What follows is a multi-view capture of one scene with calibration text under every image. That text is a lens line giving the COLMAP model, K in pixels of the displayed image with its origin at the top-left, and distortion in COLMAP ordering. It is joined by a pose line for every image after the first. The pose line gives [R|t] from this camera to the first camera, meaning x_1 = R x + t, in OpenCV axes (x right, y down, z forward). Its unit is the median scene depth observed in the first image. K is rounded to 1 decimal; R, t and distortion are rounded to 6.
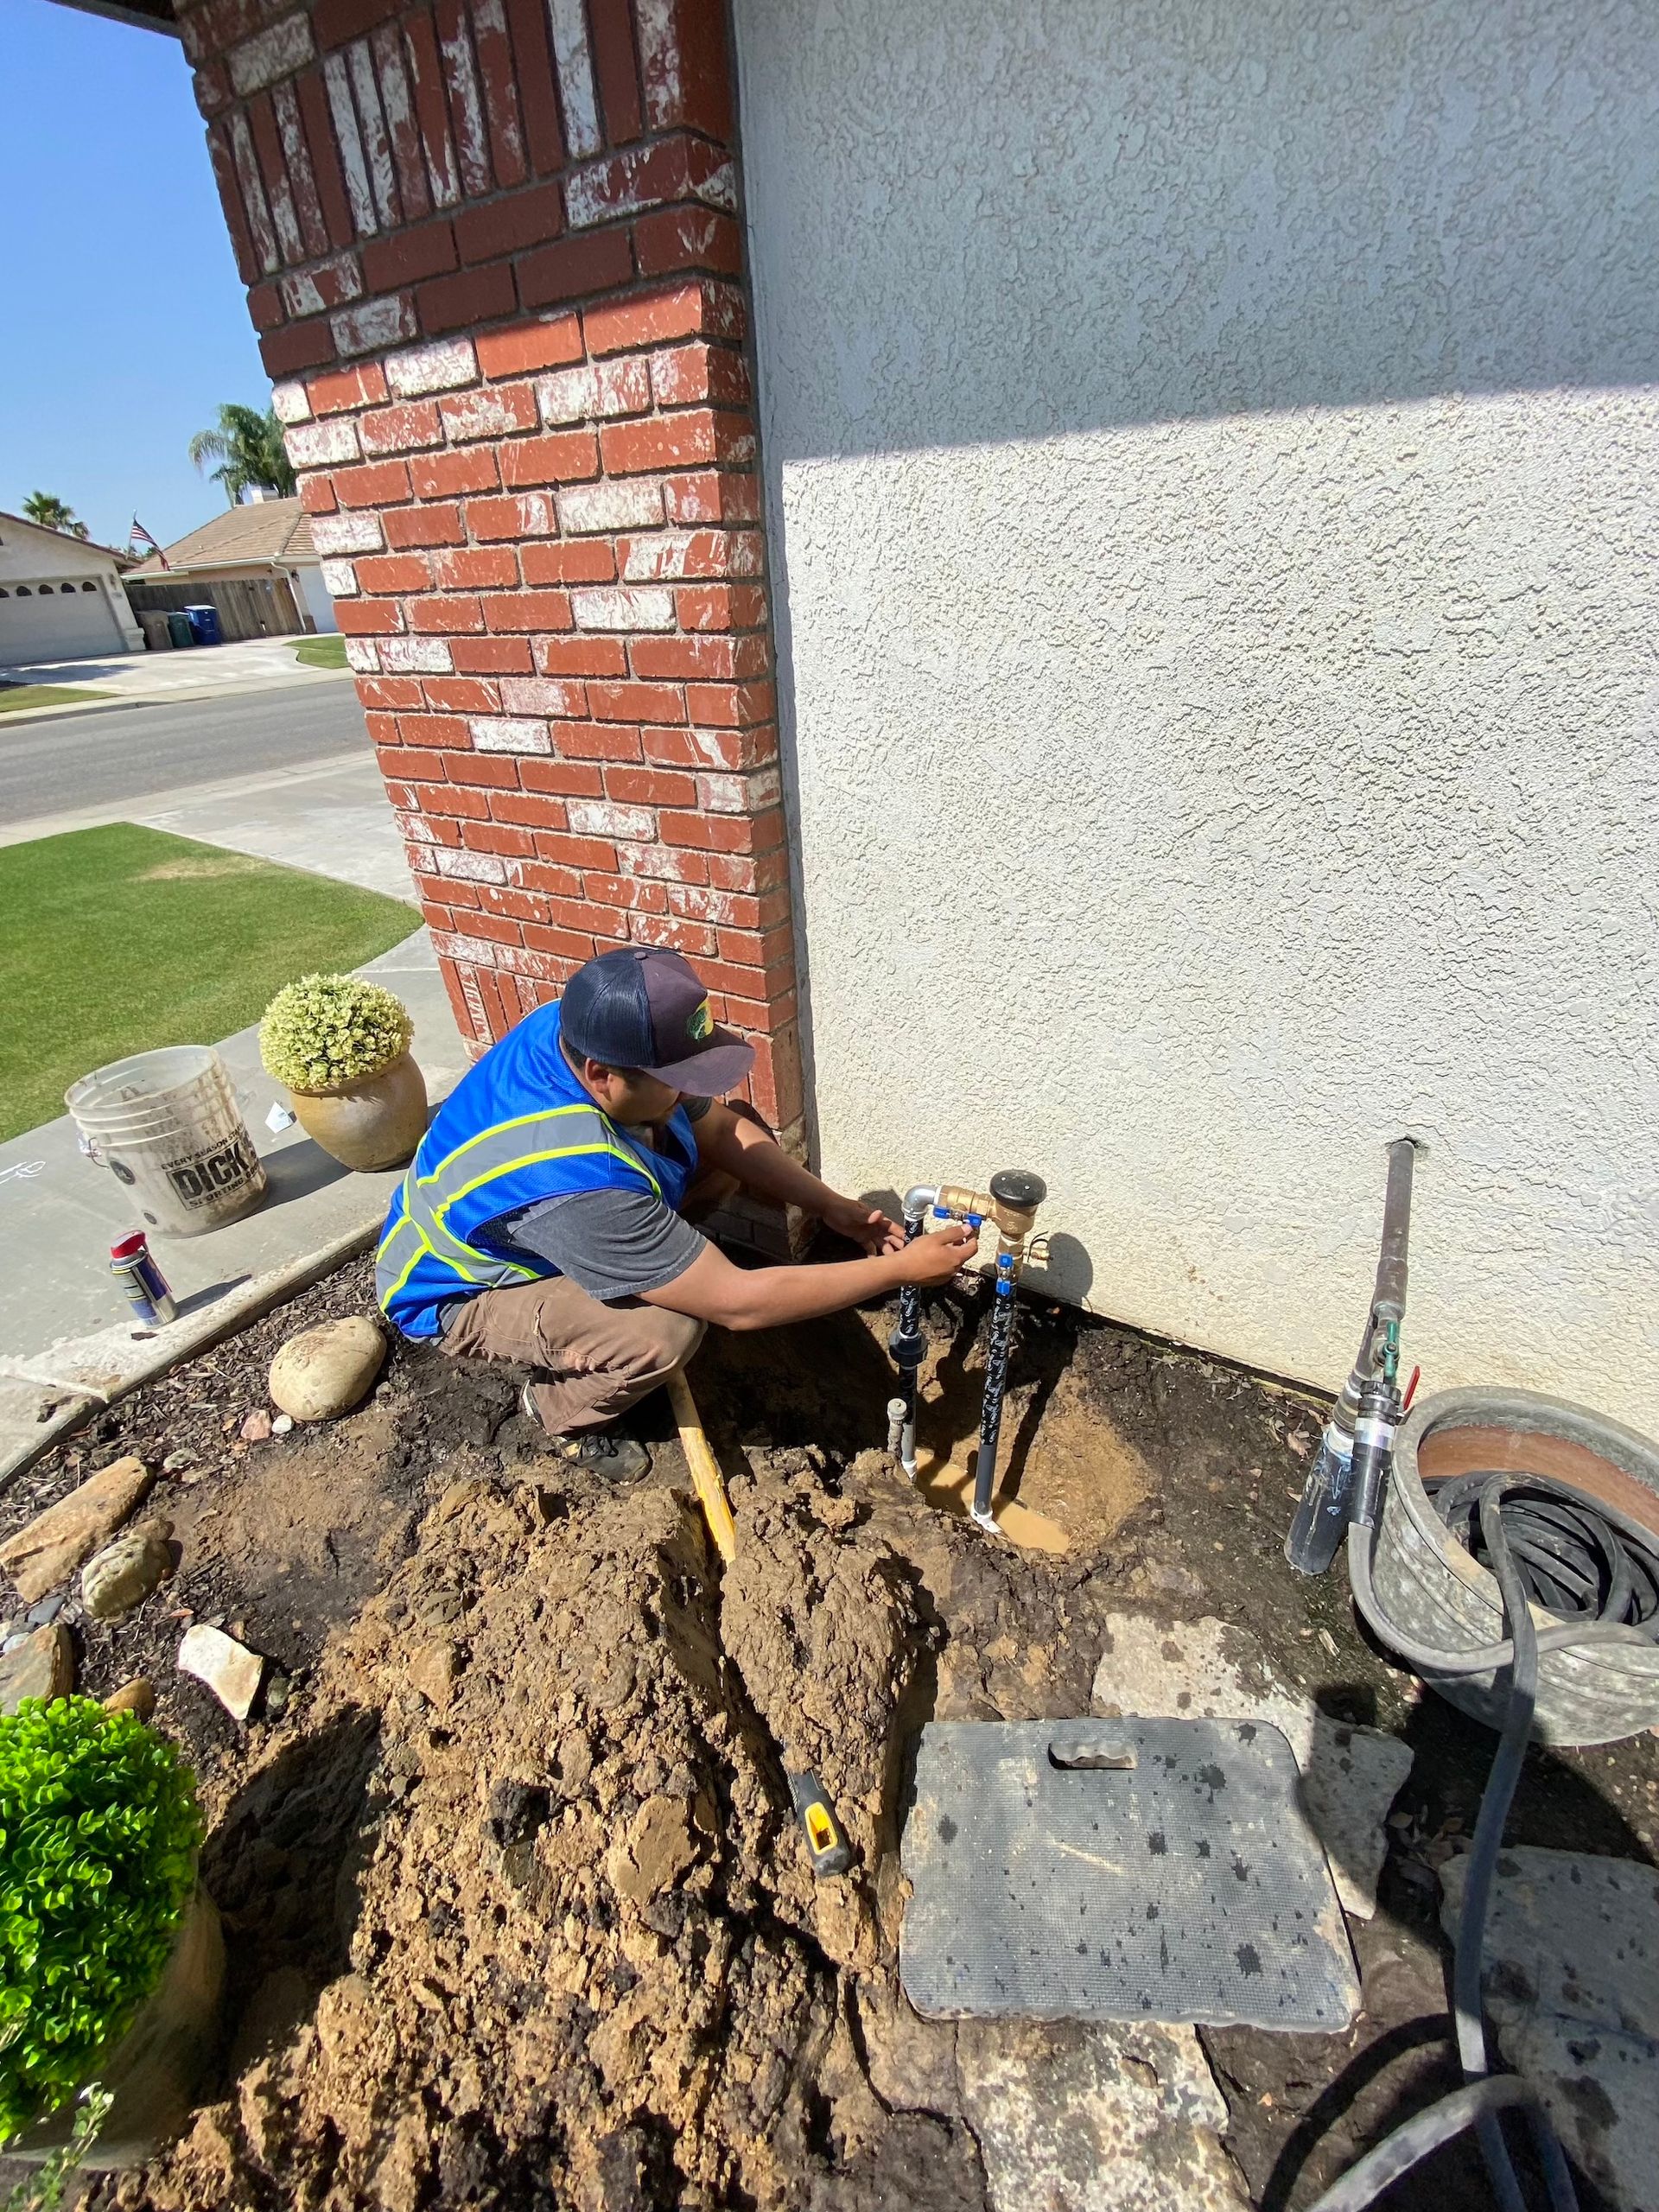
lens RADIAL K [[906.6, 0, 827.3], [0, 906.6, 1105.9], [0, 0, 1]] dist [-0.038763, -0.002738]
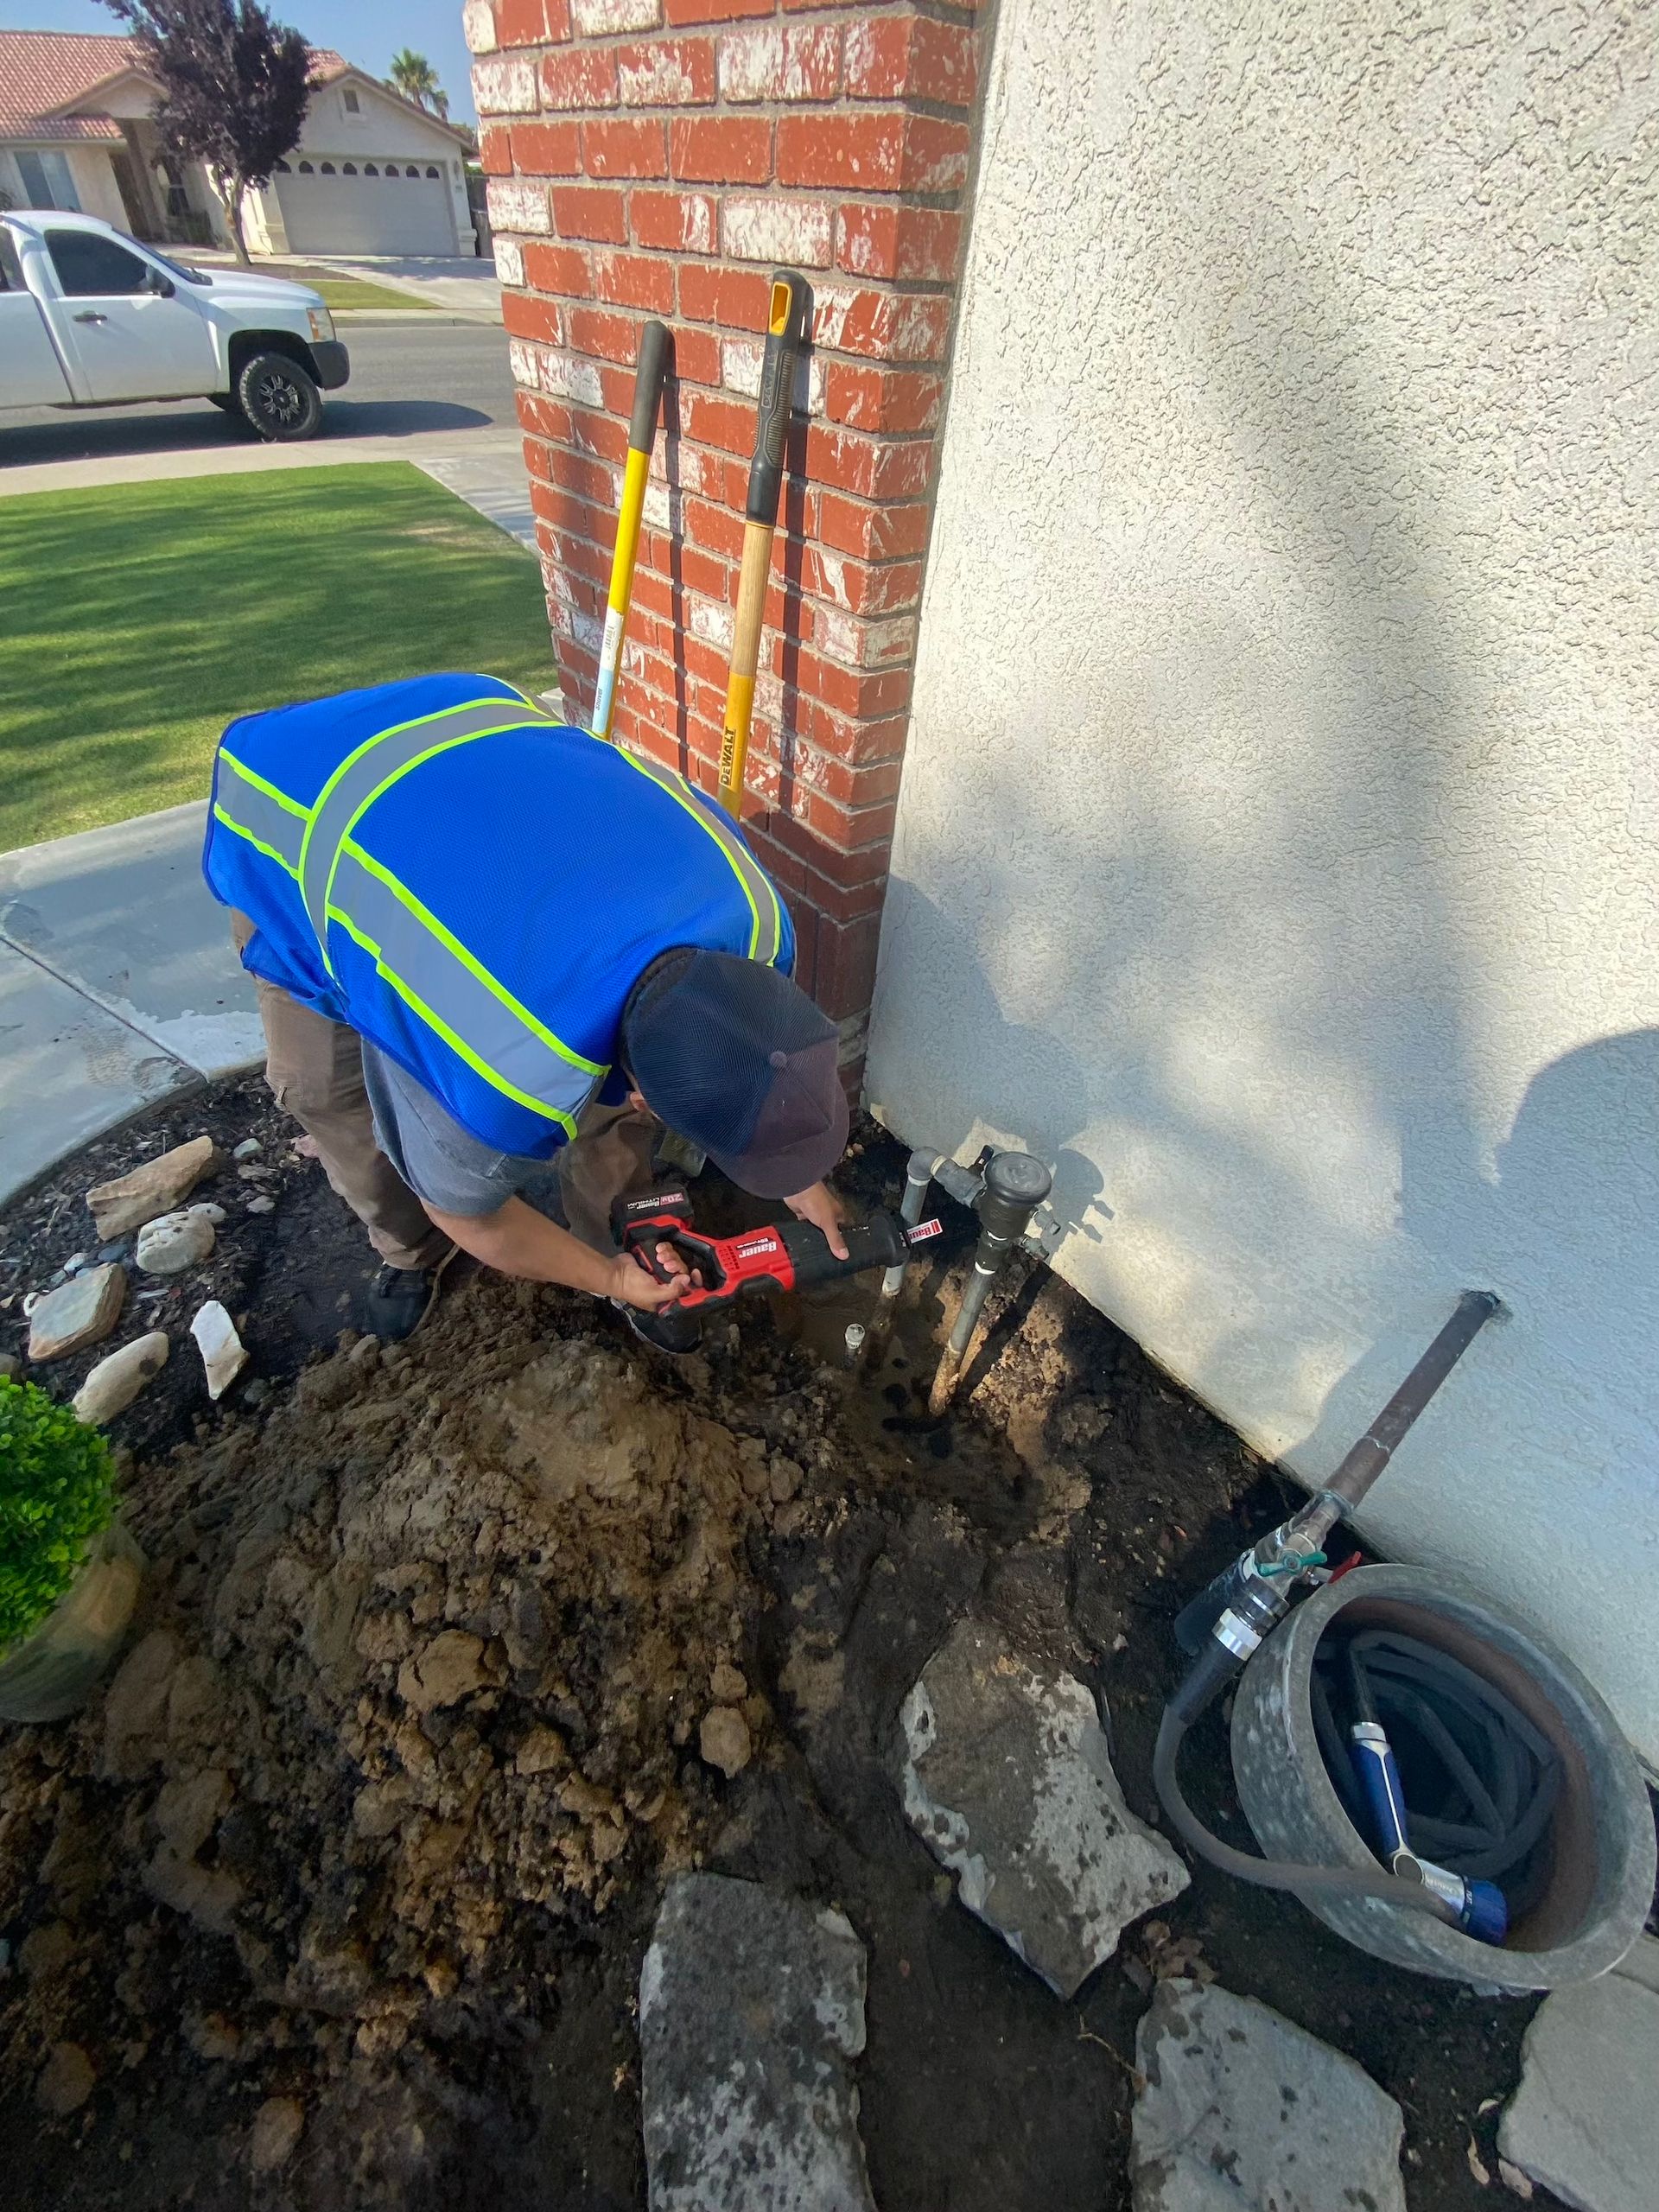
lens RADIAL K [[906.6, 0, 830.8], [0, 906.6, 1112.8], [0, 0, 1]] dist [-0.038763, -0.002738]
pose [[0.940687, 0.301870, -0.154861, 0.149510], [-0.254986, 0.930141, 0.264233, -0.165841], [0.223807, -0.209074, 0.951945, 0.123151]]
